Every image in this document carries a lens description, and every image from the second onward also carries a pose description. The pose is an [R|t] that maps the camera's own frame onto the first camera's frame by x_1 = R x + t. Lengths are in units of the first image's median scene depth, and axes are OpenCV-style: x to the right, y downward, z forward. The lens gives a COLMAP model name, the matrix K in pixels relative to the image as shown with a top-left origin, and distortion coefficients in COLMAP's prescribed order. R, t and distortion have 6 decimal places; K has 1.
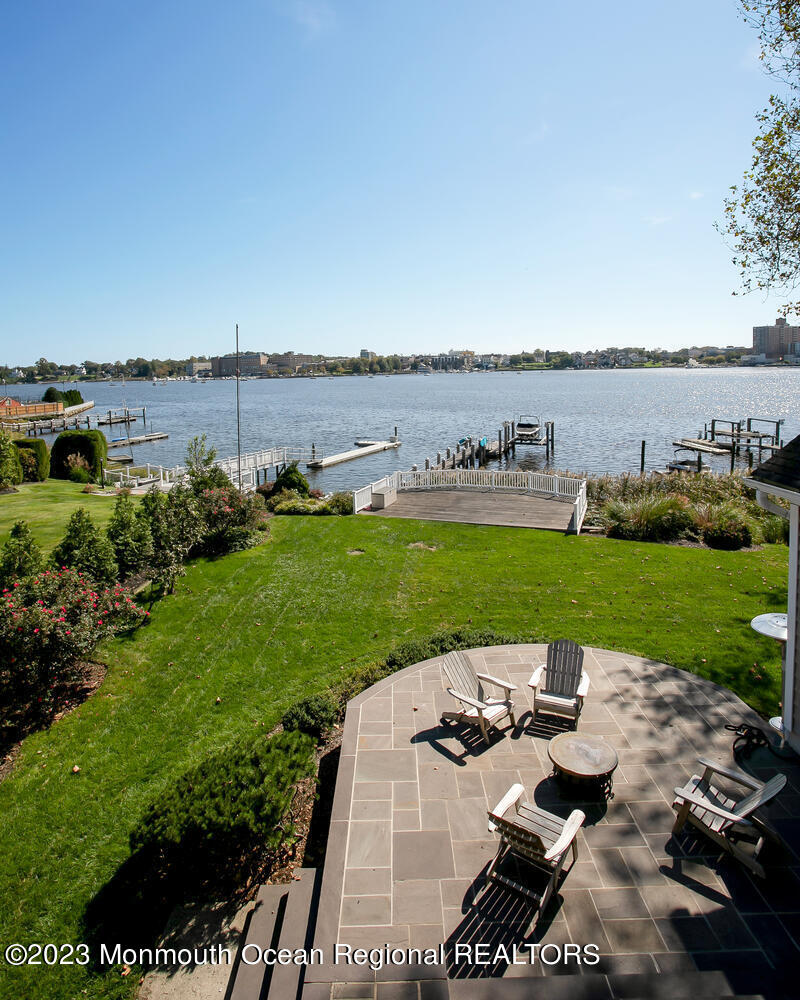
lens RADIAL K [[586.2, 0, 399.8], [0, 586.2, 407.9], [0, 0, 1]] dist [-0.086705, 0.051343]
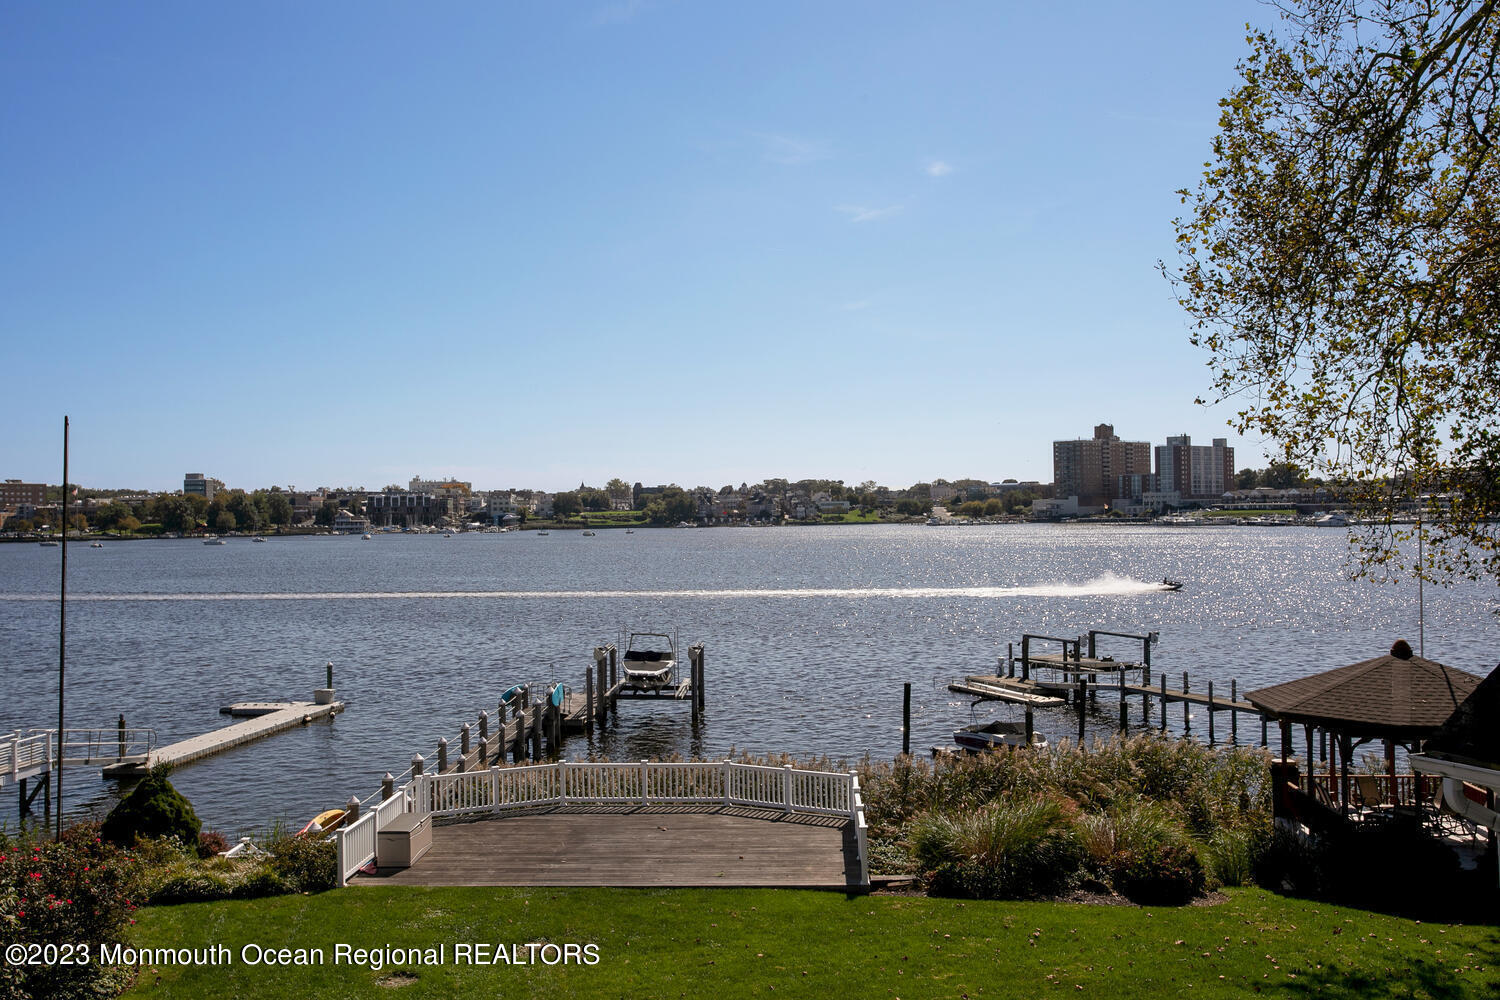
lens RADIAL K [[1352.3, 0, 750.0], [0, 1352.3, 500.0], [0, 0, 1]] dist [-0.021224, 0.107793]
pose [[0.945309, 0.014618, 0.325848, -0.021330], [0.012905, 0.996537, -0.082144, -0.001085], [-0.325920, 0.081856, 0.941847, -0.000782]]
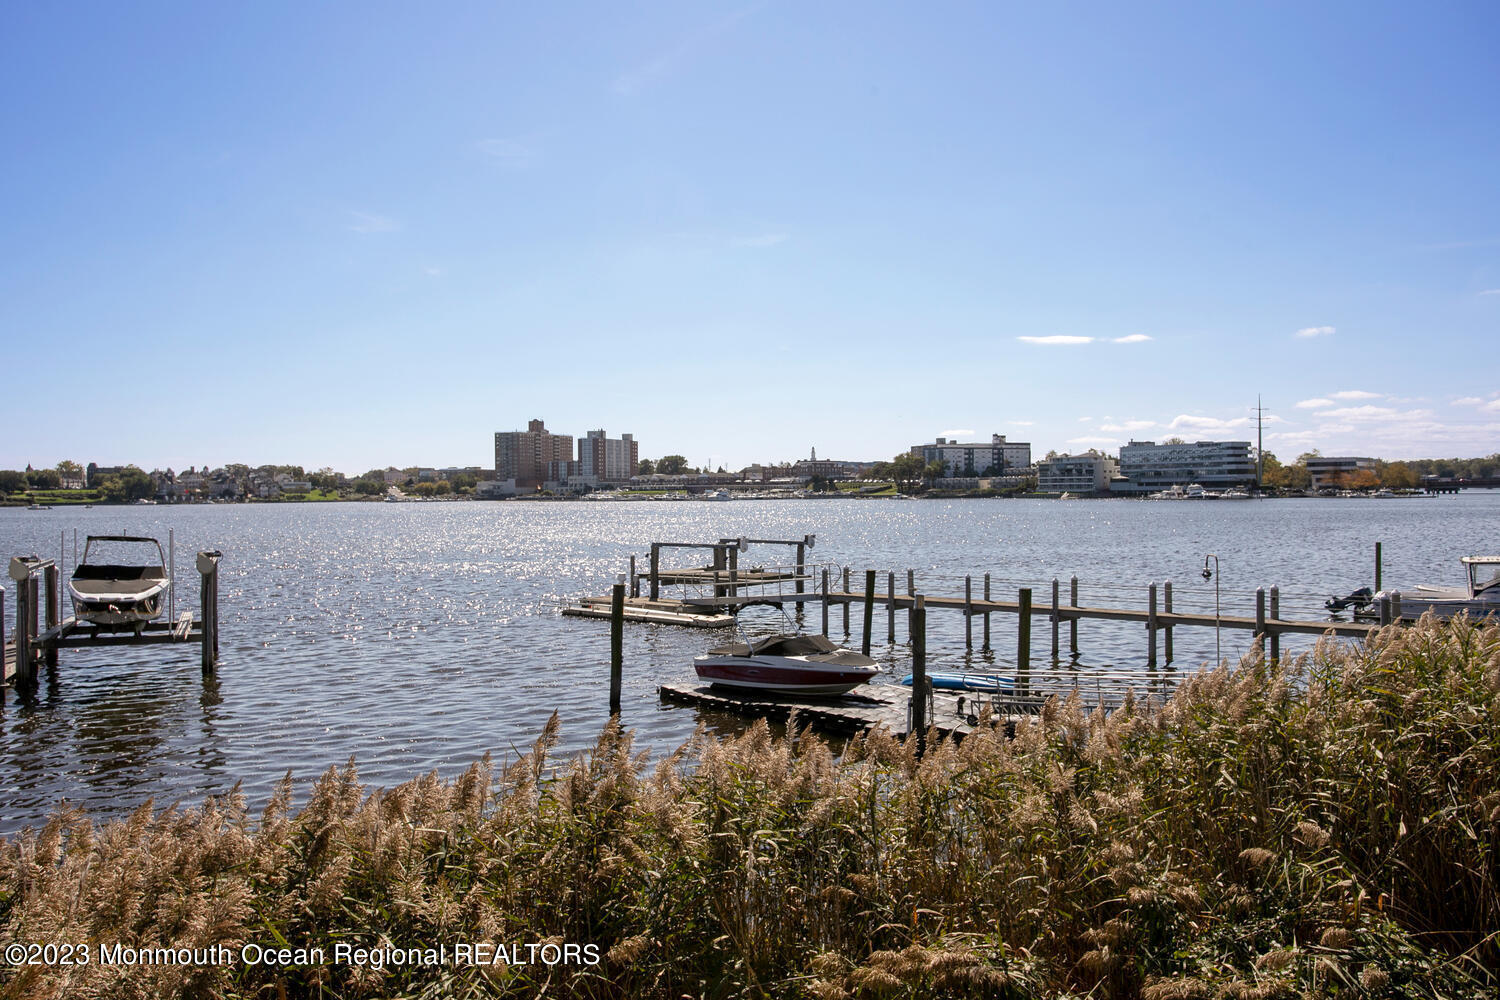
lens RADIAL K [[1123.6, 0, 711.8], [0, 1123.6, 495.8], [0, 0, 1]] dist [0.003514, 0.054510]
pose [[0.730954, 0.014471, 0.682273, 0.031403], [0.038812, 0.997275, -0.062734, 0.018268], [-0.681322, 0.072336, 0.728401, 0.211398]]
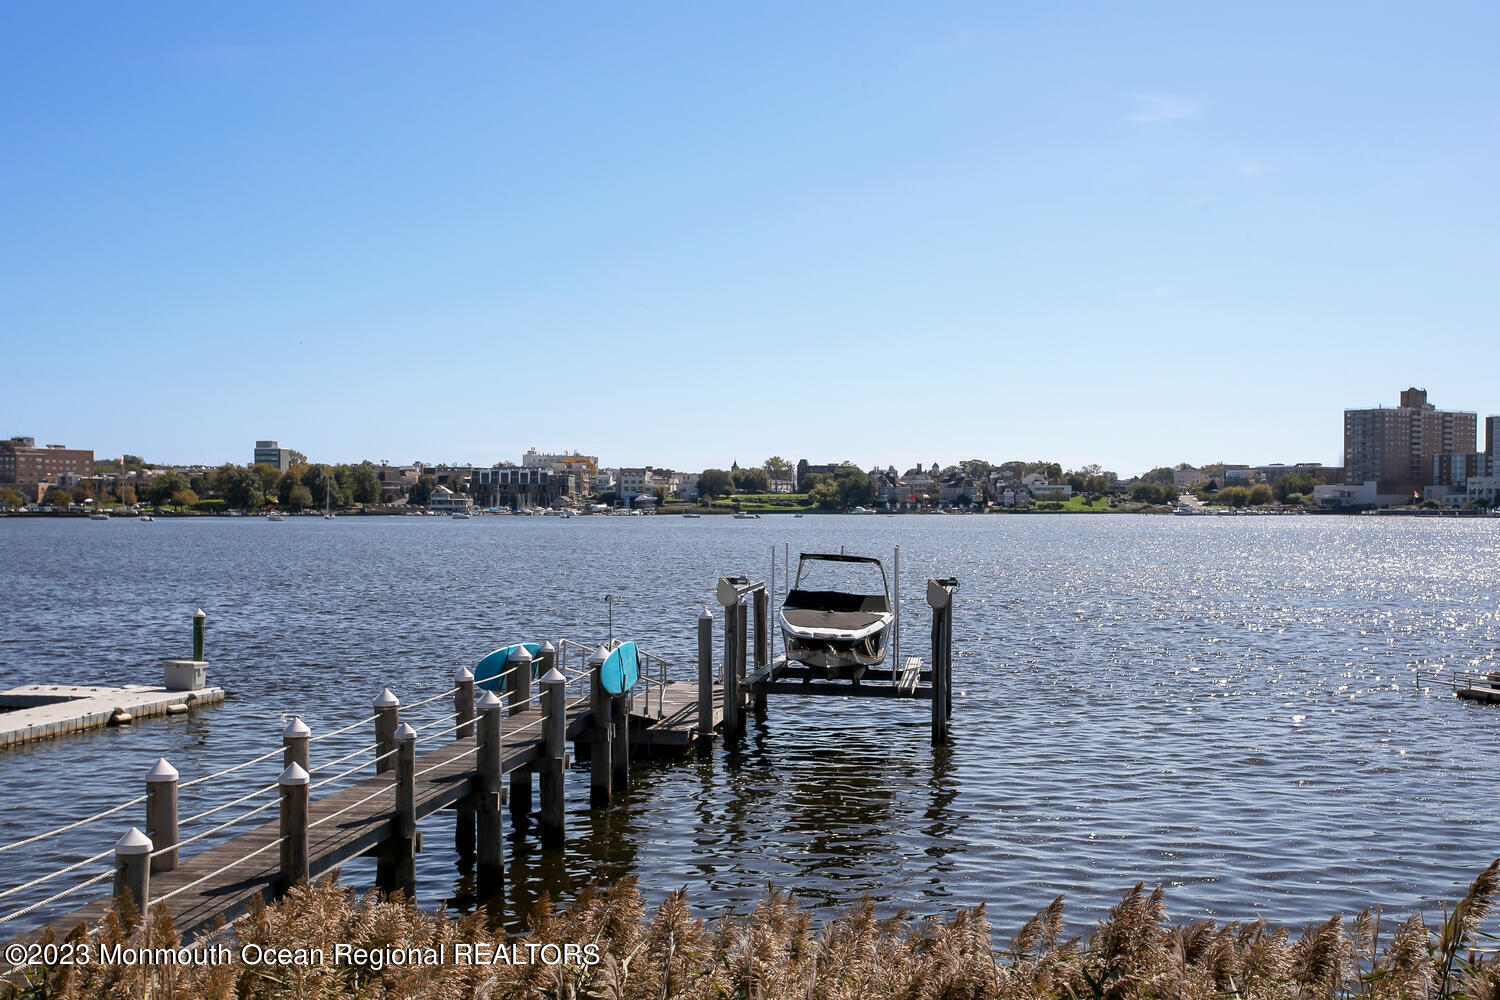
lens RADIAL K [[1662.2, 0, 758.4], [0, 1662.2, 528.1], [0, 0, 1]] dist [0.003262, 0.153003]
pose [[0.974928, 0.021370, 0.221494, 0.030114], [-0.008766, 0.998294, -0.057730, 0.018411], [-0.222350, 0.054341, 0.973451, 0.209650]]
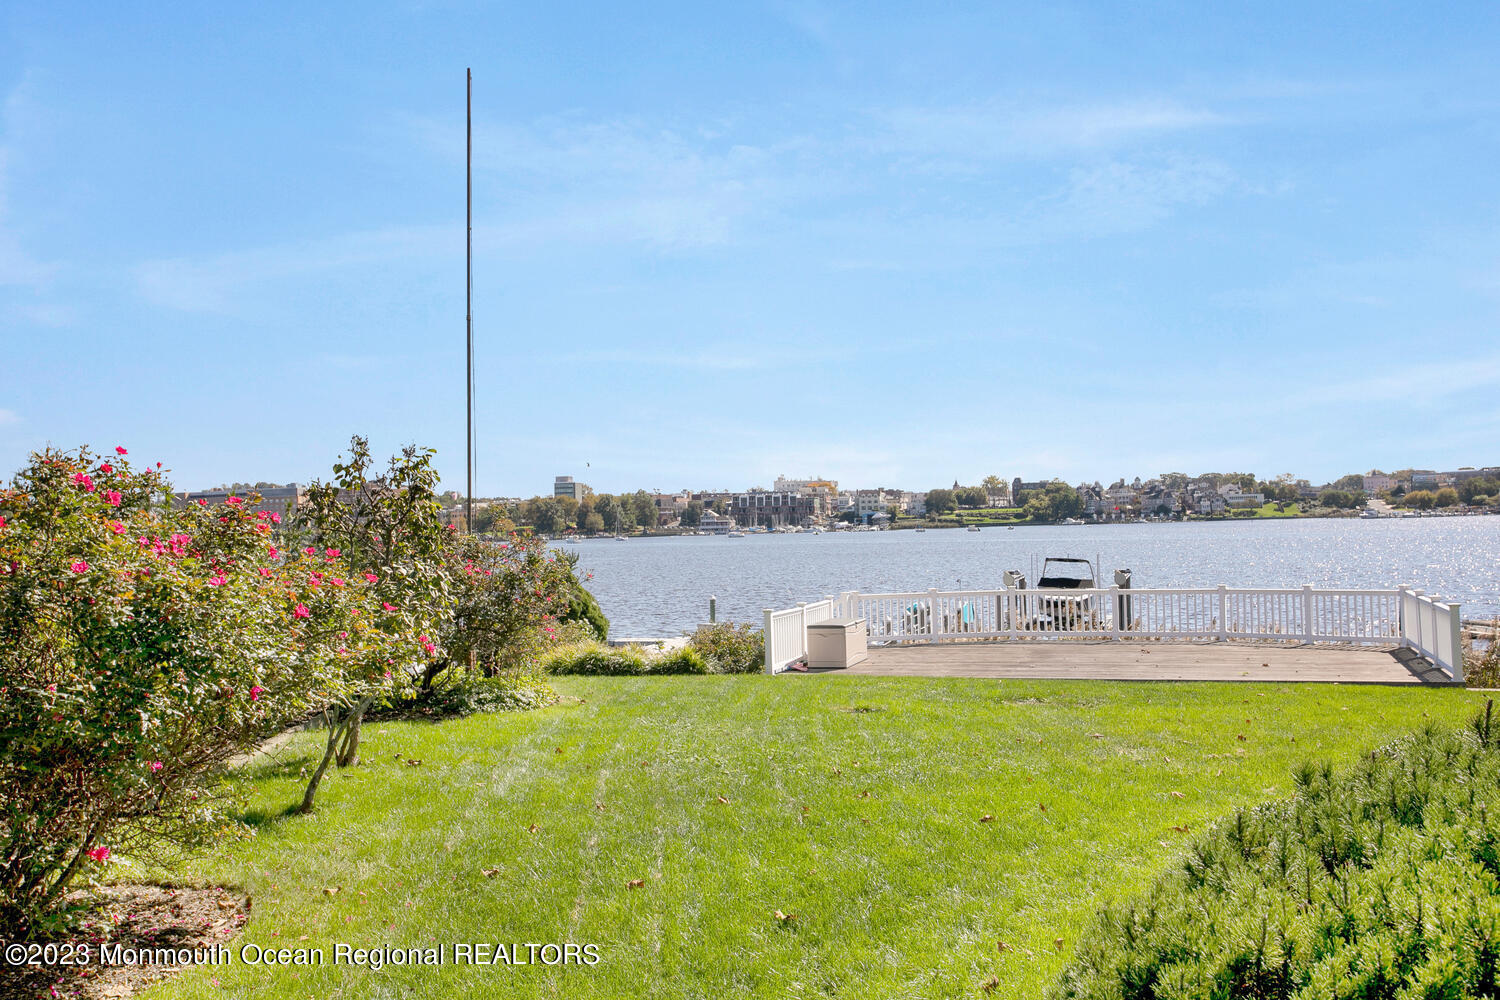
lens RADIAL K [[1459.6, 0, 742.0], [0, 1459.6, 496.9], [0, 0, 1]] dist [-0.012342, 0.123358]
pose [[0.997985, -0.000049, 0.063443, -0.026490], [0.005640, 0.996109, -0.087953, 0.027269], [-0.063192, 0.088134, 0.994102, 0.024658]]
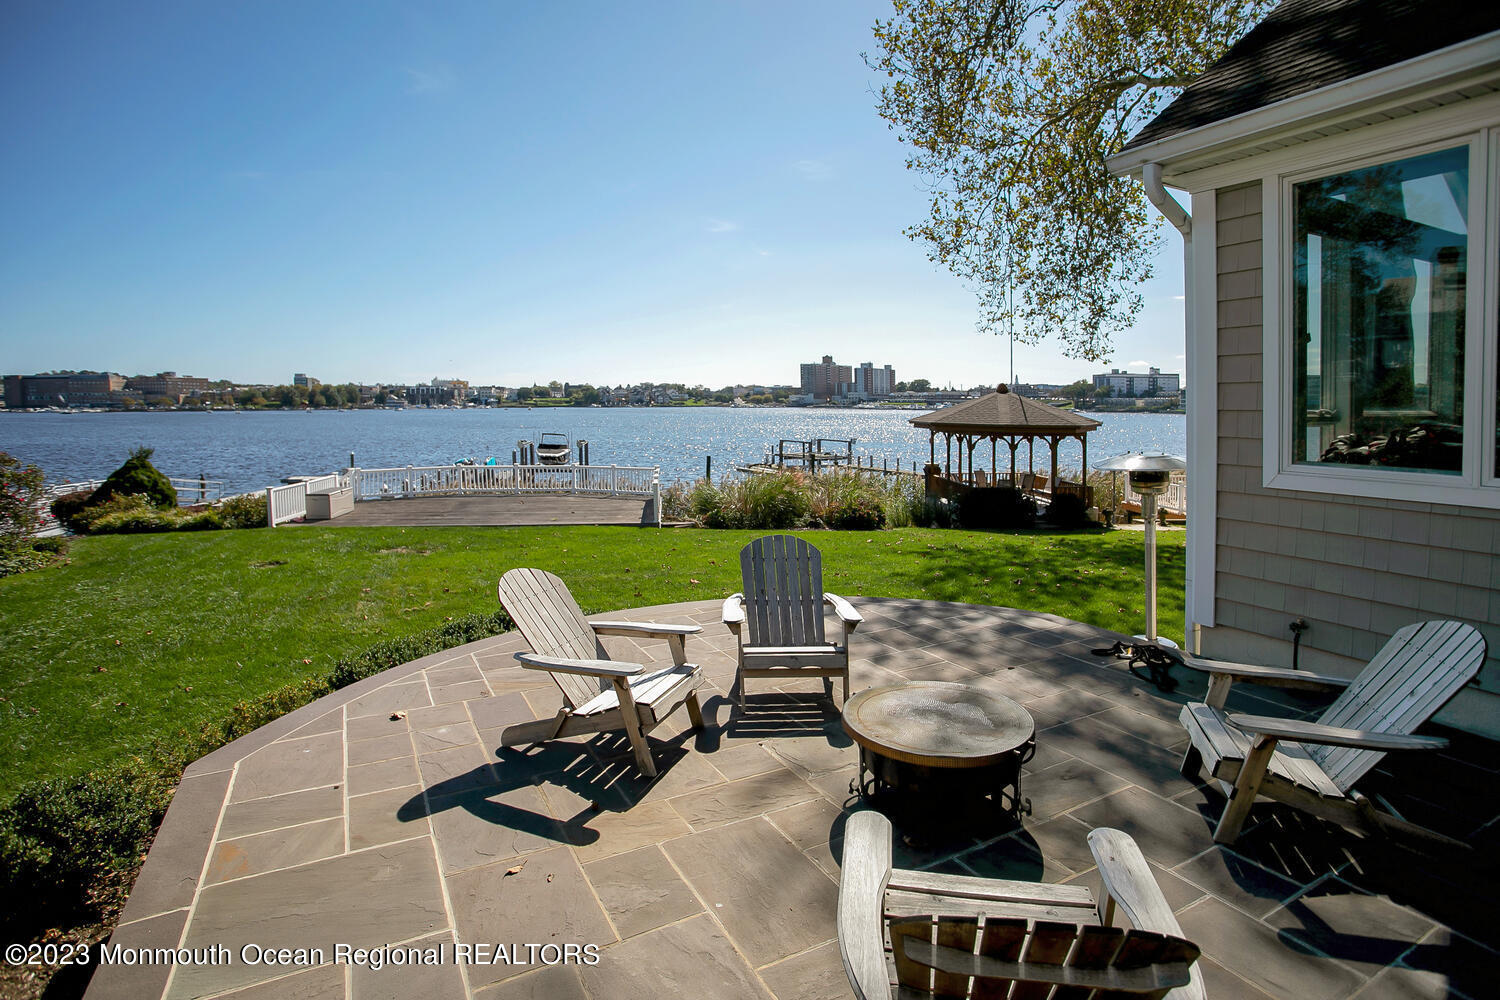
lens RADIAL K [[749.9, 0, 750.0], [0, 749.9, 500.0], [0, 0, 1]] dist [-0.079792, 0.037232]
pose [[0.883502, -0.033822, 0.467205, 0.000318], [0.007626, 0.998296, 0.057847, 0.021282], [-0.468366, -0.047545, 0.882254, 0.031379]]
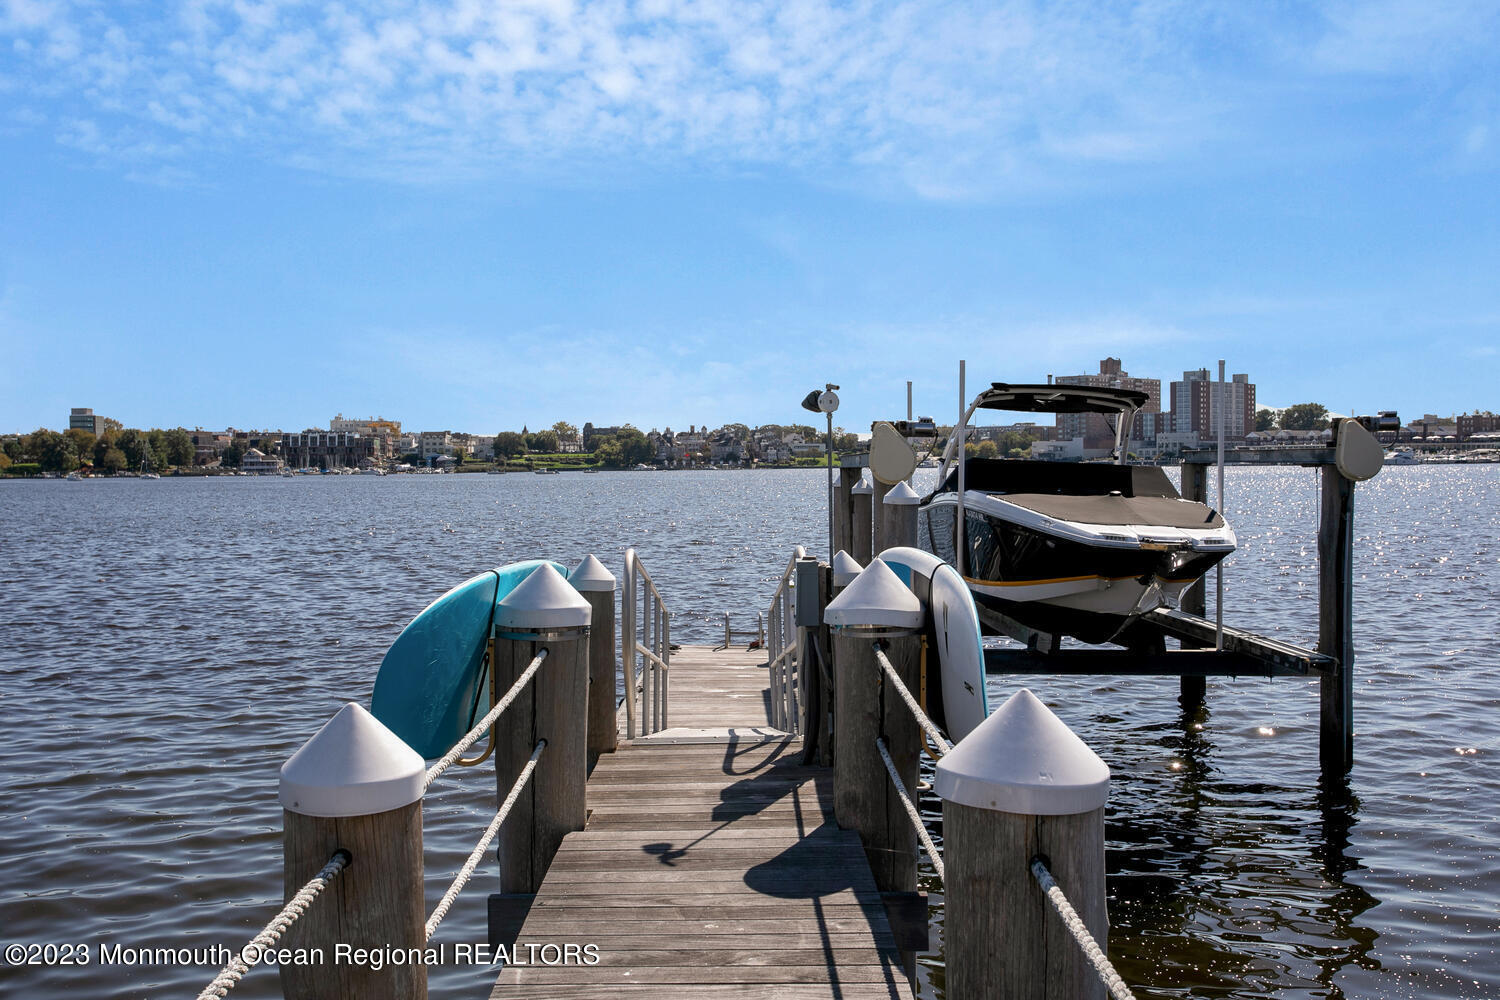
lens RADIAL K [[1459.6, 0, 742.0], [0, 1459.6, 496.9], [0, 0, 1]] dist [-0.012342, 0.123358]
pose [[0.936761, 0.006248, 0.349913, 0.038049], [0.011858, 0.998700, -0.049576, 0.022618], [-0.349768, 0.050590, 0.935469, 0.370115]]
